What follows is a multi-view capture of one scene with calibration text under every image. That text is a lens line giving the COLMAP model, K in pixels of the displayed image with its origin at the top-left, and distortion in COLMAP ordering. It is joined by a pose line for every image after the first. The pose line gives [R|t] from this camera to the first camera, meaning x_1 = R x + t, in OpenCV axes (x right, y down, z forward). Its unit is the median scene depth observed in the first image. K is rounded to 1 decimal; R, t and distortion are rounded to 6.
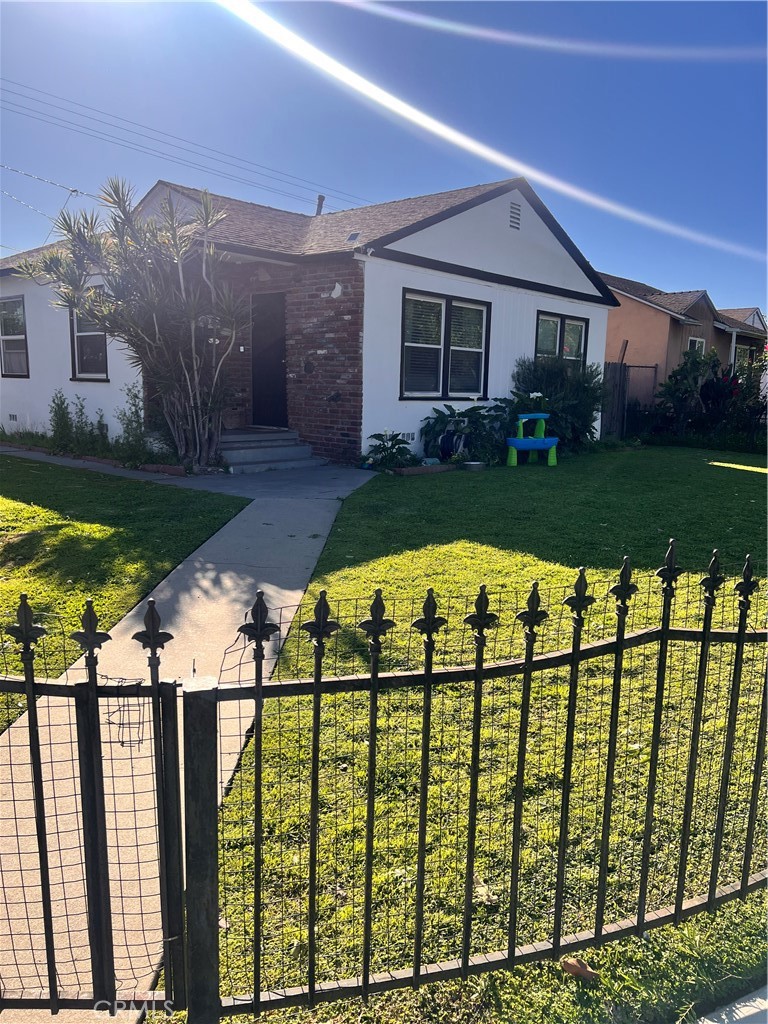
lens RADIAL K [[782.9, 0, 384.0], [0, 782.9, 512.0], [0, 0, 1]] dist [0.065889, -0.002278]
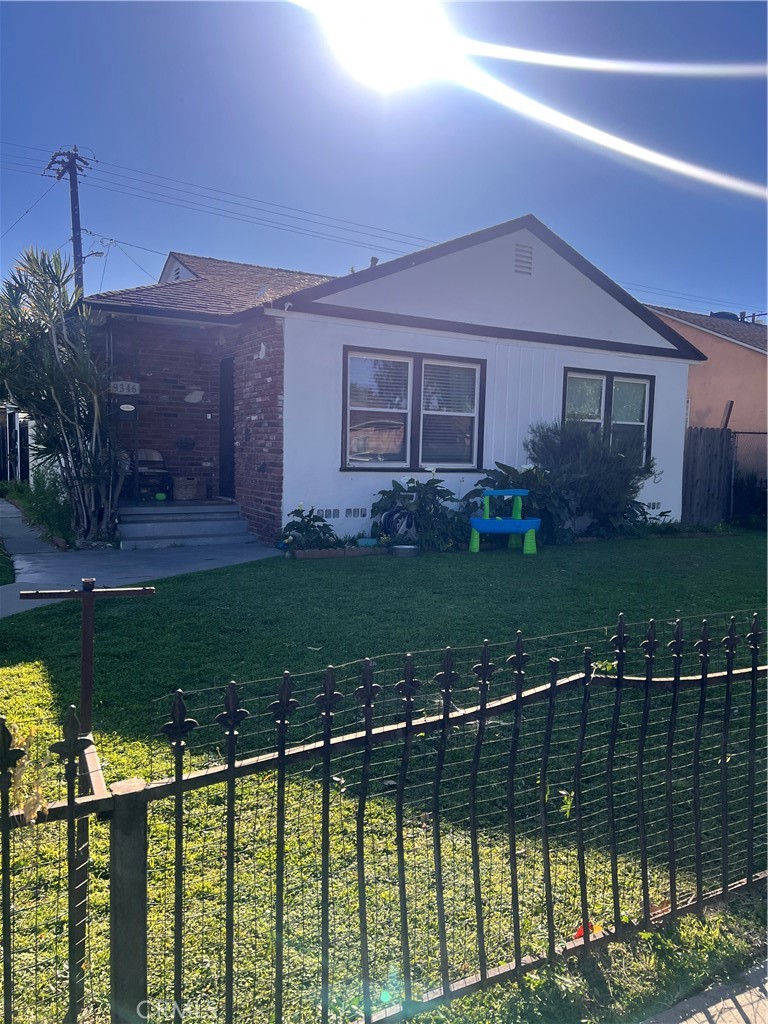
lens RADIAL K [[782.9, 0, 384.0], [0, 782.9, 512.0], [0, 0, 1]] dist [0.065889, -0.002278]
pose [[0.948898, 0.026340, -0.314481, 0.334360], [-0.053293, 0.995573, -0.077417, -0.032117], [0.311050, 0.090221, 0.946102, 0.190765]]
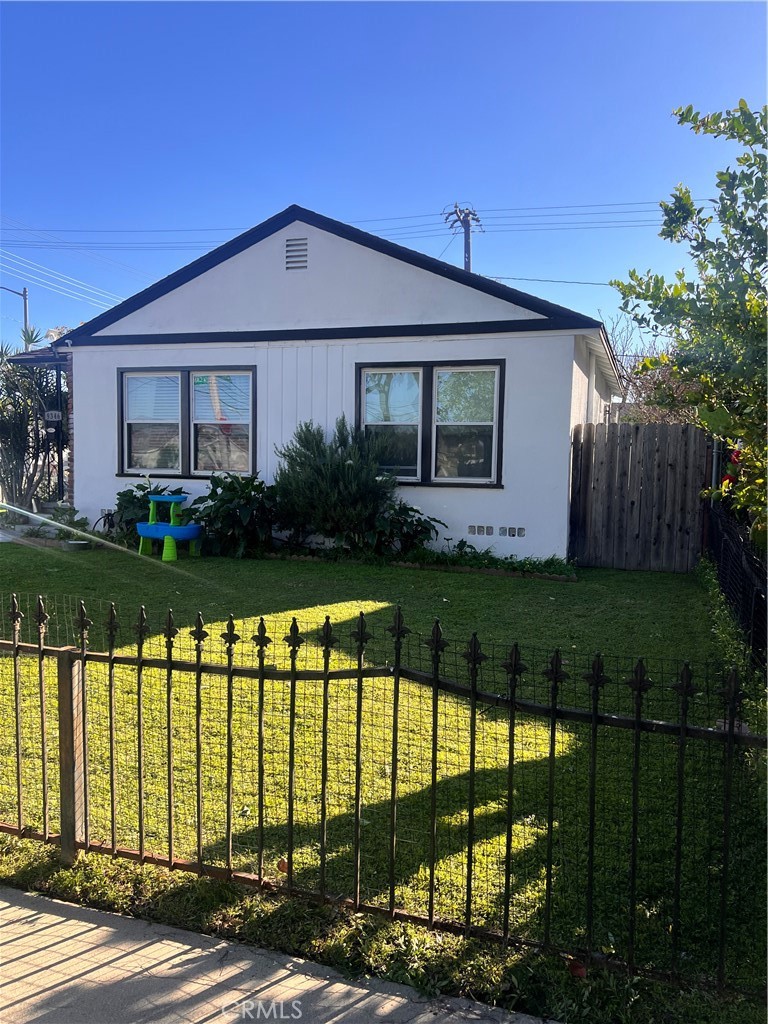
lens RADIAL K [[704.2, 0, 384.0], [0, 704.2, 512.0], [0, 0, 1]] dist [0.048121, -0.000629]
pose [[0.381006, 0.051062, -0.923161, 0.976190], [-0.157378, 0.987484, -0.010333, -0.138966], [0.911080, 0.149222, 0.384274, 0.945529]]
